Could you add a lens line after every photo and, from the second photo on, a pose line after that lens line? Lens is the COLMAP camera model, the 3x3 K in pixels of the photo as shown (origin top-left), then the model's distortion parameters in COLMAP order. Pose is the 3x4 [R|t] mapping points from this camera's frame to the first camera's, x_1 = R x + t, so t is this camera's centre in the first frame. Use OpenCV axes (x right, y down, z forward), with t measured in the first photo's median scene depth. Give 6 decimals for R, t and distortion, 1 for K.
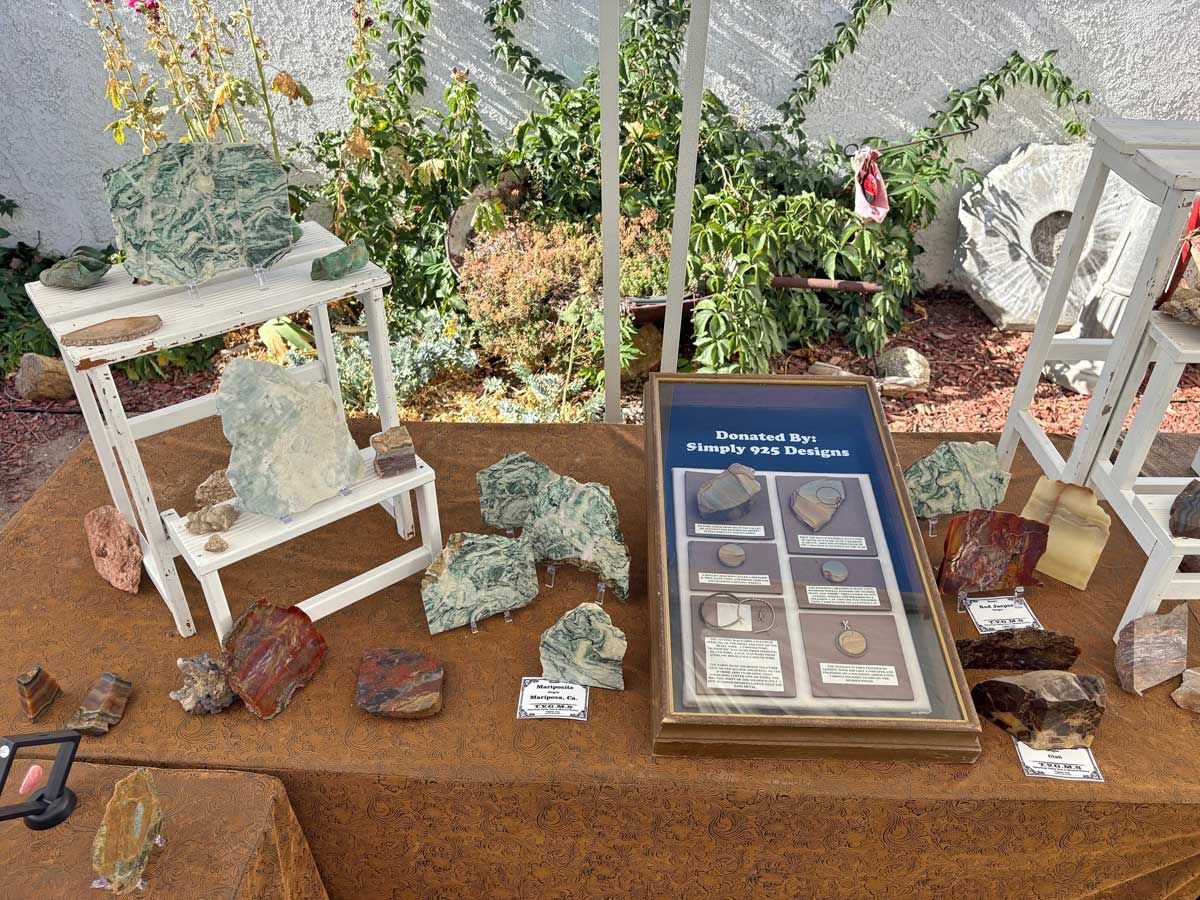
lens RADIAL K [[912.2, 0, 600.4], [0, 912.2, 445.2], [0, 0, 1]] dist [0.052106, -0.059344]
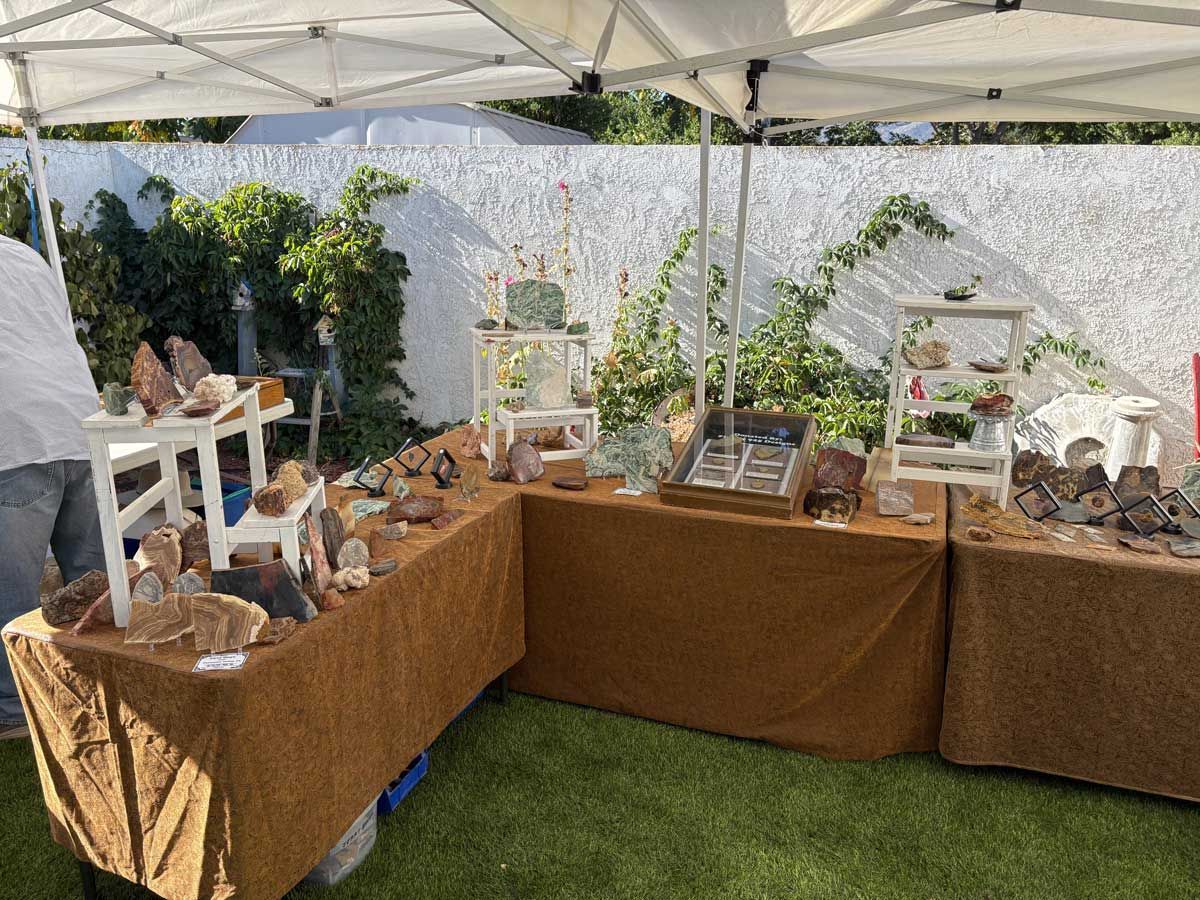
lens RADIAL K [[912.2, 0, 589.1], [0, 912.2, 458.1], [0, 0, 1]] dist [0.052106, -0.059344]
pose [[0.951264, 0.084602, -0.296547, 0.200298], [-0.179026, 0.934497, -0.307678, 0.342869], [0.251092, 0.345773, 0.904099, -0.444211]]
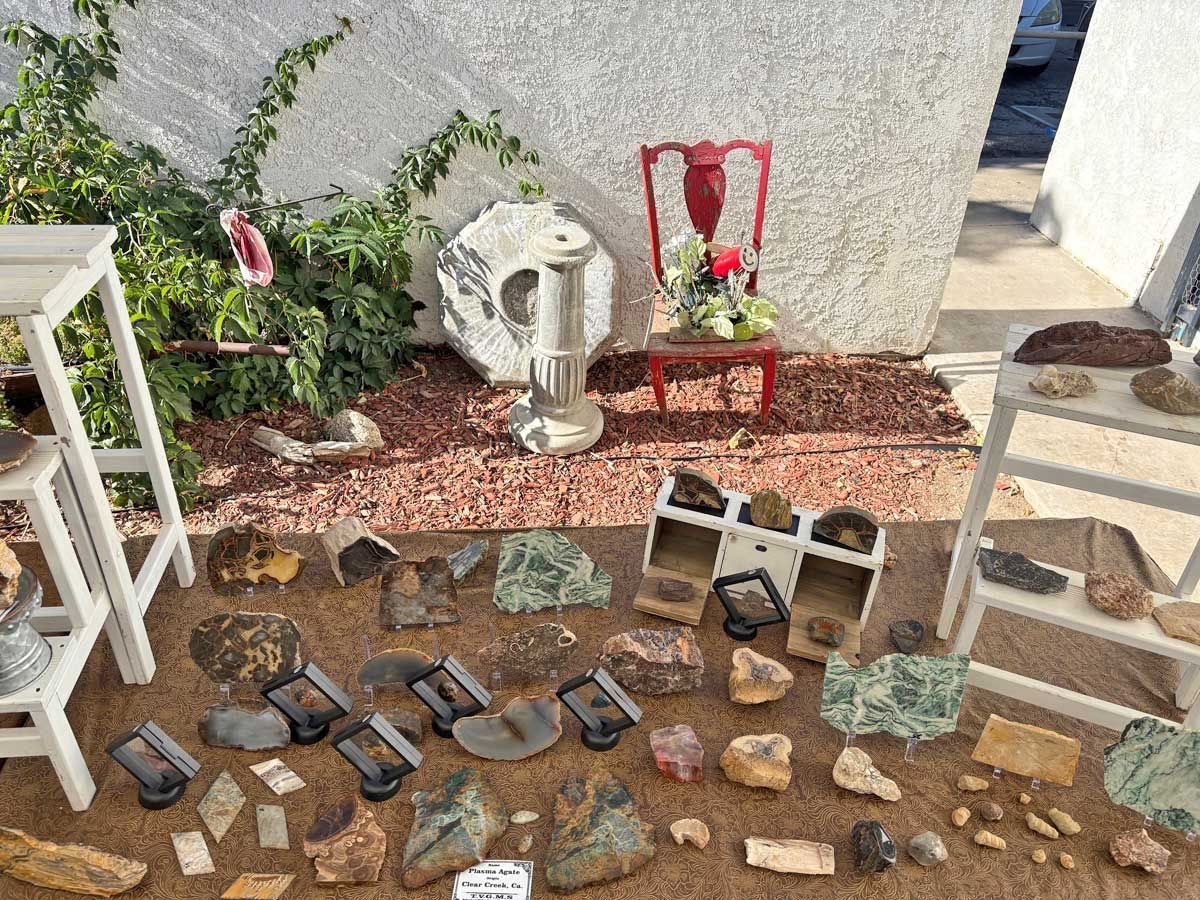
lens RADIAL K [[912.2, 0, 603.3], [0, 912.2, 453.9], [0, 0, 1]] dist [0.052106, -0.059344]
pose [[0.992532, -0.028076, 0.118706, 0.464090], [0.030330, 0.999391, -0.017228, -0.034124], [-0.118151, 0.020700, 0.992780, 0.006301]]
